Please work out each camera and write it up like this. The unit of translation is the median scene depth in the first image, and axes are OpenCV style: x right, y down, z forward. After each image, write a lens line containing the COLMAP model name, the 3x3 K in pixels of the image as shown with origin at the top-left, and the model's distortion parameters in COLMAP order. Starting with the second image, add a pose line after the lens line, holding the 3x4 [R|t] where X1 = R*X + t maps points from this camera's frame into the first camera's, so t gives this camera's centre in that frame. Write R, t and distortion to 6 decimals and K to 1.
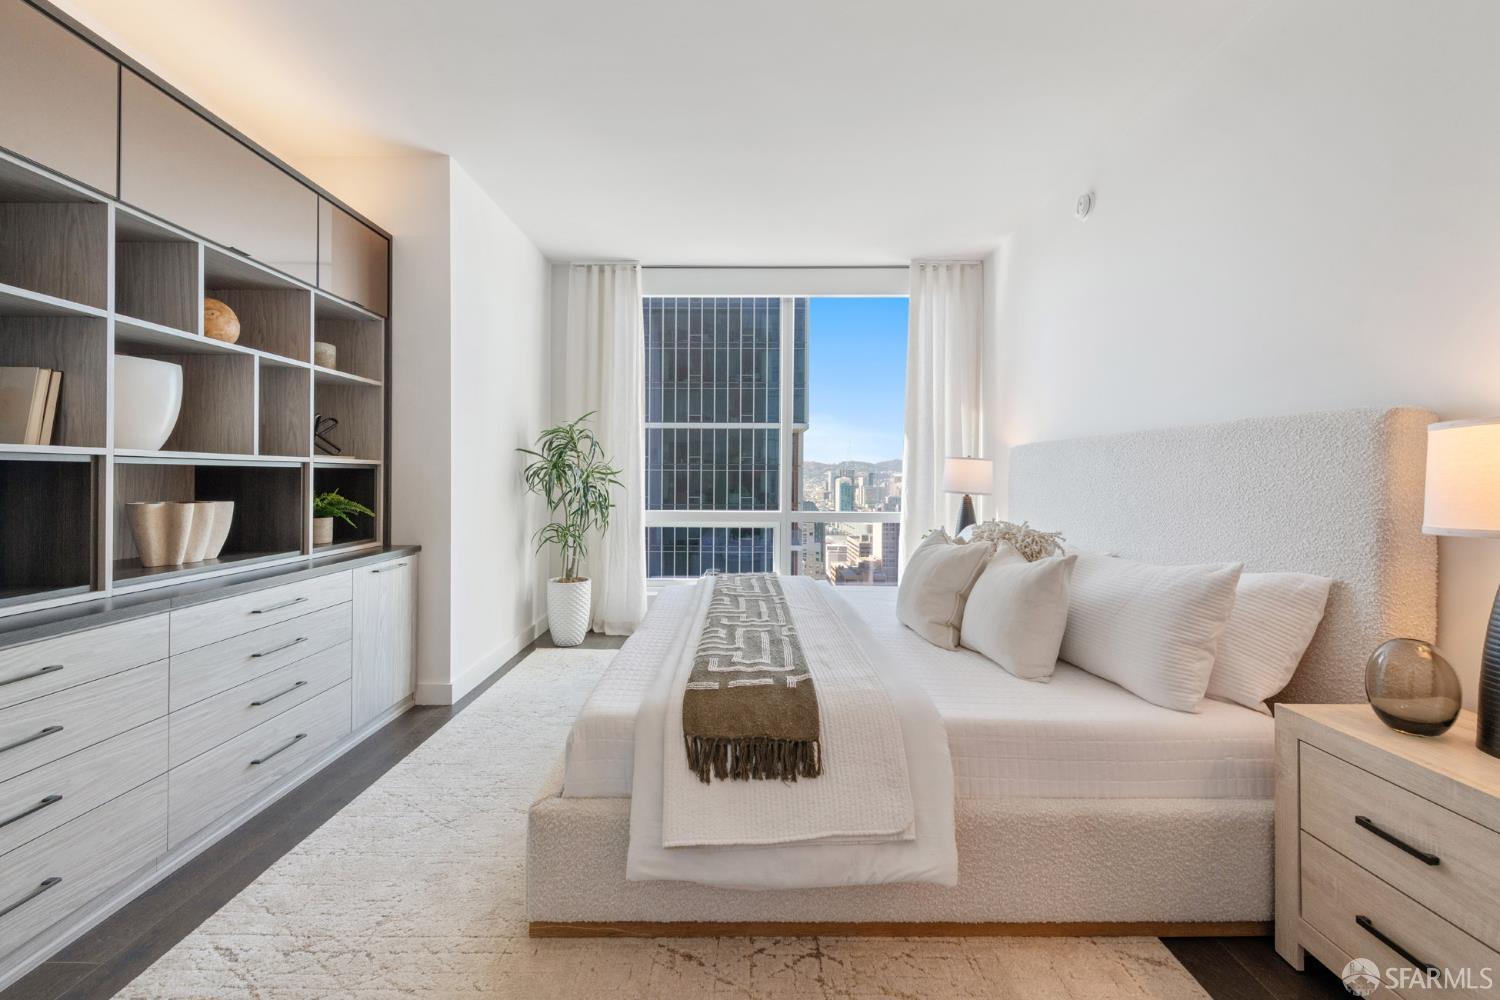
lens RADIAL K [[591.9, 0, 742.1], [0, 591.9, 477.5], [0, 0, 1]] dist [0.011390, -0.005401]
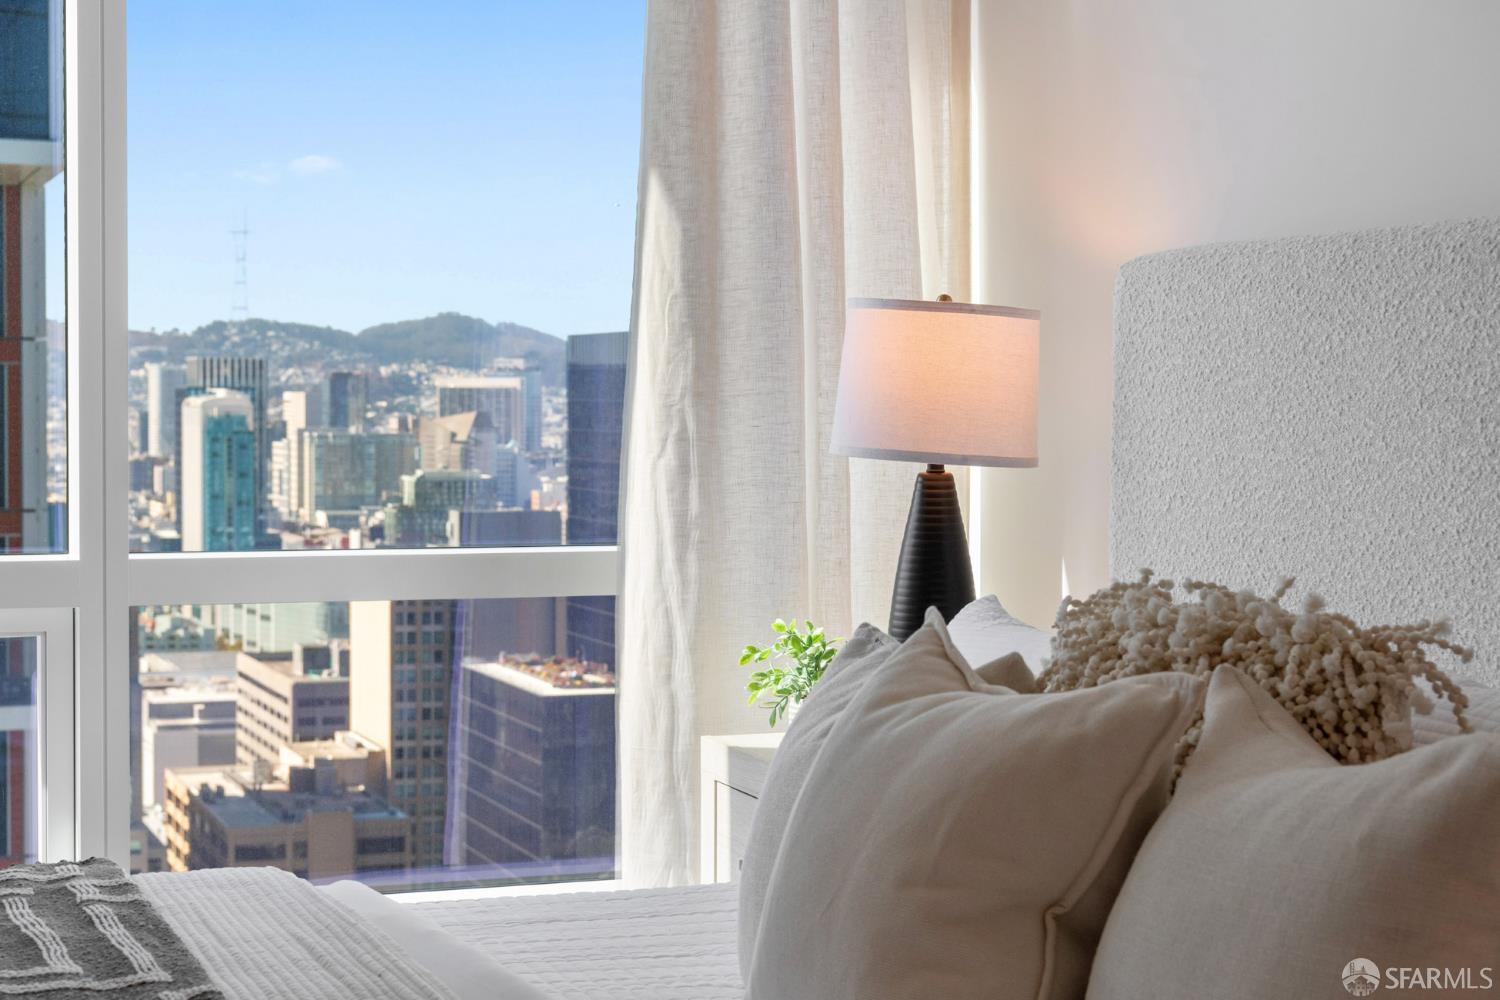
lens RADIAL K [[2634.0, 0, 750.0], [0, 2634.0, 500.0], [0, 0, 1]] dist [-0.021631, 0.028800]
pose [[0.932647, -0.015595, 0.360453, -0.085996], [0.000927, 0.999166, 0.040829, 0.000963], [-0.360789, -0.037745, 0.931883, 0.121504]]
